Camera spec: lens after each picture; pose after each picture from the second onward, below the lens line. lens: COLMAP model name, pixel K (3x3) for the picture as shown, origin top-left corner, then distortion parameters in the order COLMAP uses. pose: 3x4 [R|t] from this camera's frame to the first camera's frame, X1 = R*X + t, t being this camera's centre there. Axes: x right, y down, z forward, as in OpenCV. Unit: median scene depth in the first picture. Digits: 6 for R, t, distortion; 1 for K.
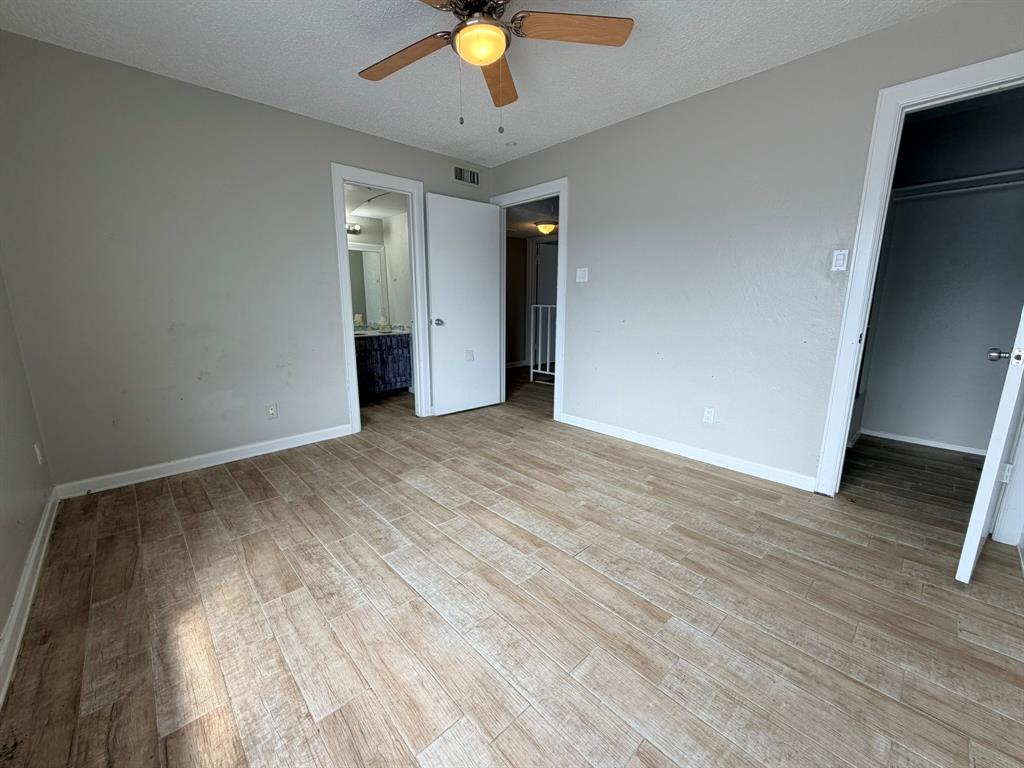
lens RADIAL K [[411.1, 0, 511.9], [0, 411.1, 383.8], [0, 0, 1]] dist [-0.000464, 0.000055]
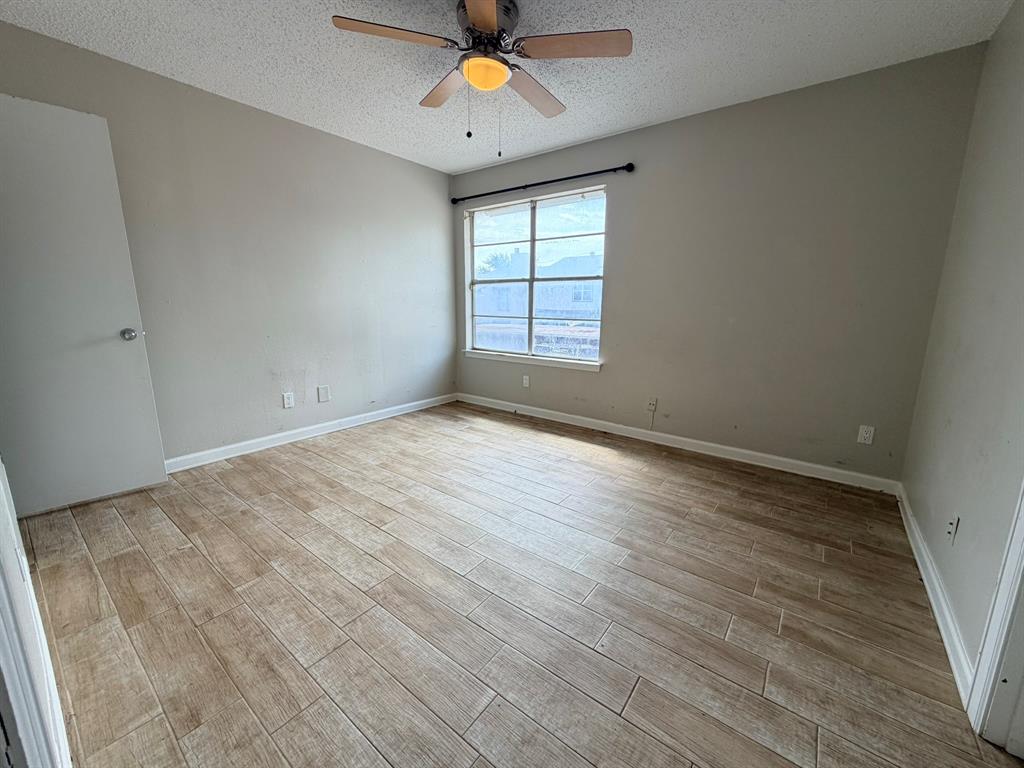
lens RADIAL K [[411.1, 0, 513.2], [0, 411.1, 382.7], [0, 0, 1]] dist [-0.000464, 0.000055]
pose [[-0.987448, 0.021131, -0.156525, 0.036614], [-0.041417, 0.921689, 0.385712, -0.430102], [0.152418, 0.387353, -0.909245, 2.086919]]
